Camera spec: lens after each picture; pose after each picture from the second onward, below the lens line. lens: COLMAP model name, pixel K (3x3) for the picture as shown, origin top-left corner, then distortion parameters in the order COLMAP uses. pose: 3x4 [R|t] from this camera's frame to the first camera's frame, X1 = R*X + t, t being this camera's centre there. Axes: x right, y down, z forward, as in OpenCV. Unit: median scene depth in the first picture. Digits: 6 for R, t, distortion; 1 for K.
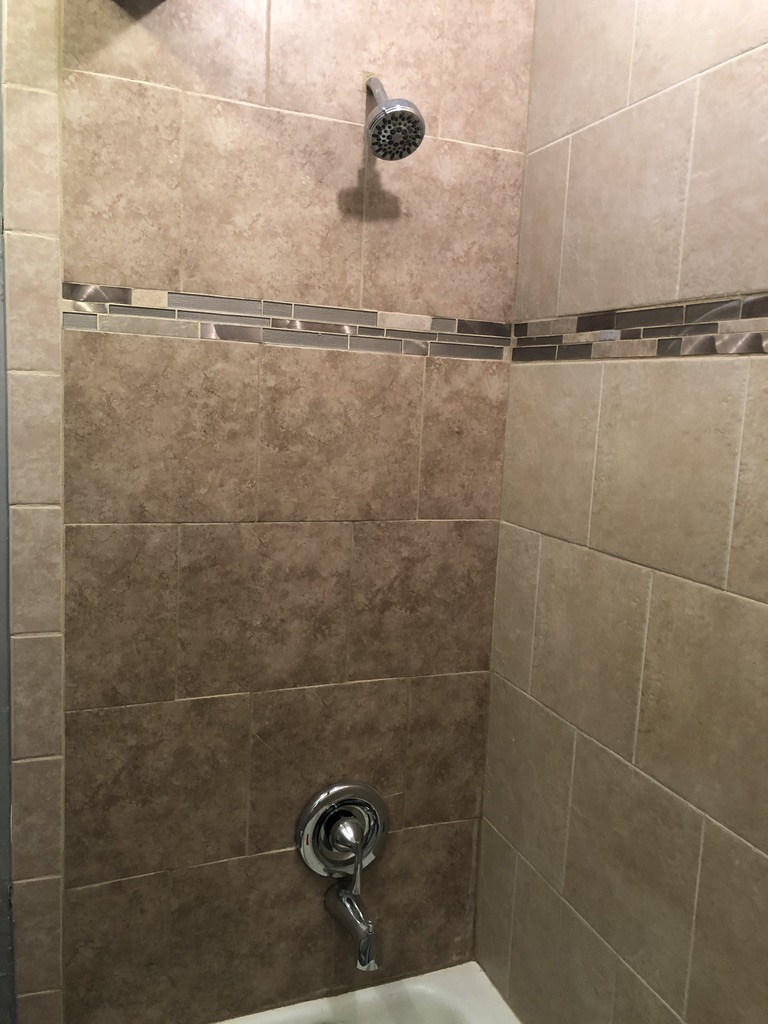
lens RADIAL K [[831.2, 0, 392.5], [0, 831.2, 510.7], [0, 0, 1]] dist [0.011666, -0.012417]
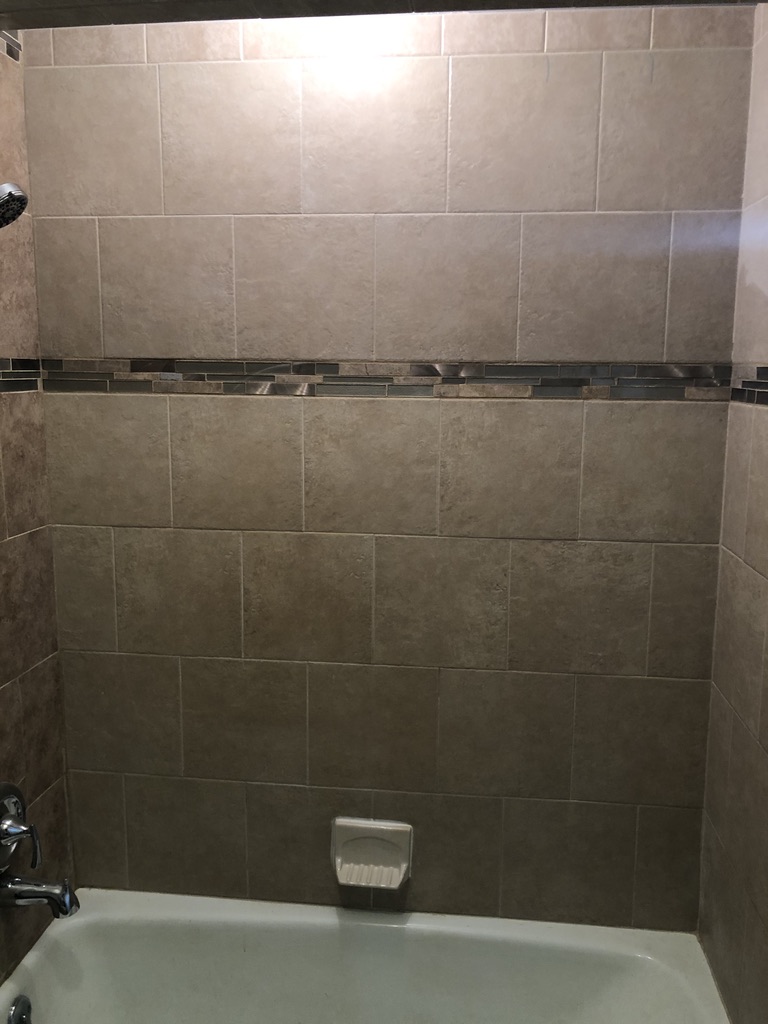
lens RADIAL K [[822.4, 0, 384.0], [0, 822.4, 512.0], [0, 0, 1]] dist [0.032805, -0.083672]
pose [[0.478483, -0.196784, 0.855763, -0.756659], [0.135200, 0.979454, 0.149633, -0.137557], [-0.867626, 0.044102, 0.495257, 0.007252]]
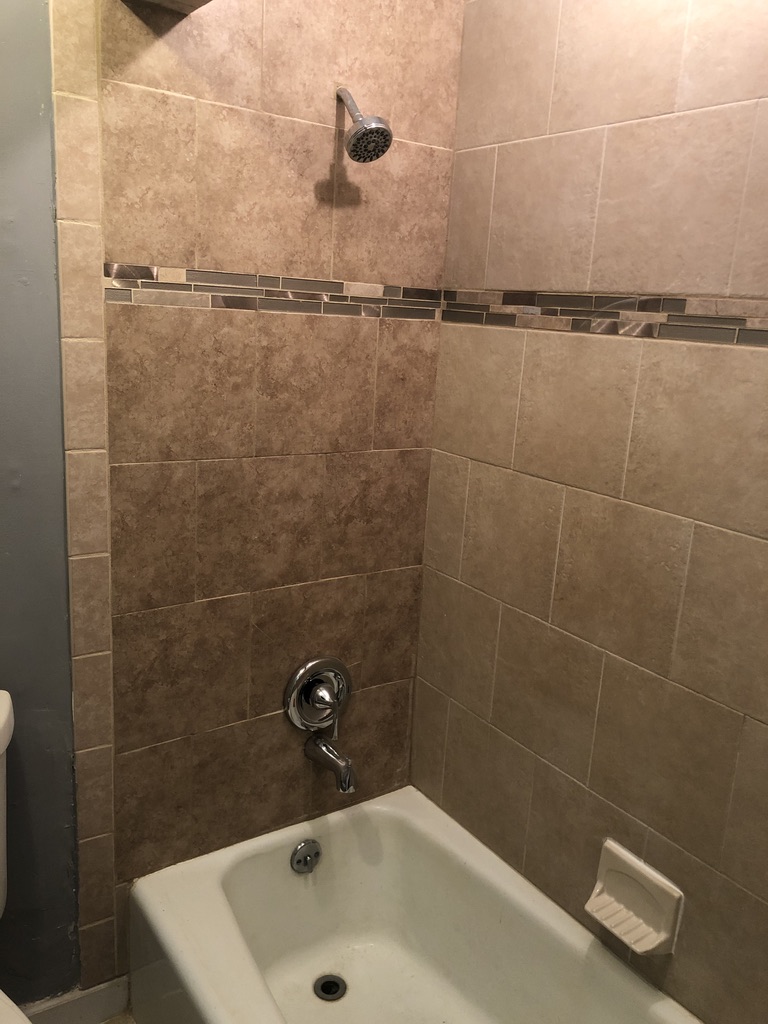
lens RADIAL K [[822.4, 0, 384.0], [0, 822.4, 512.0], [0, 0, 1]] dist [0.032805, -0.083672]
pose [[0.977201, -0.042344, 0.208052, -0.242079], [0.017940, 0.992874, 0.117810, -0.047264], [-0.211558, -0.111391, 0.970997, -0.249726]]
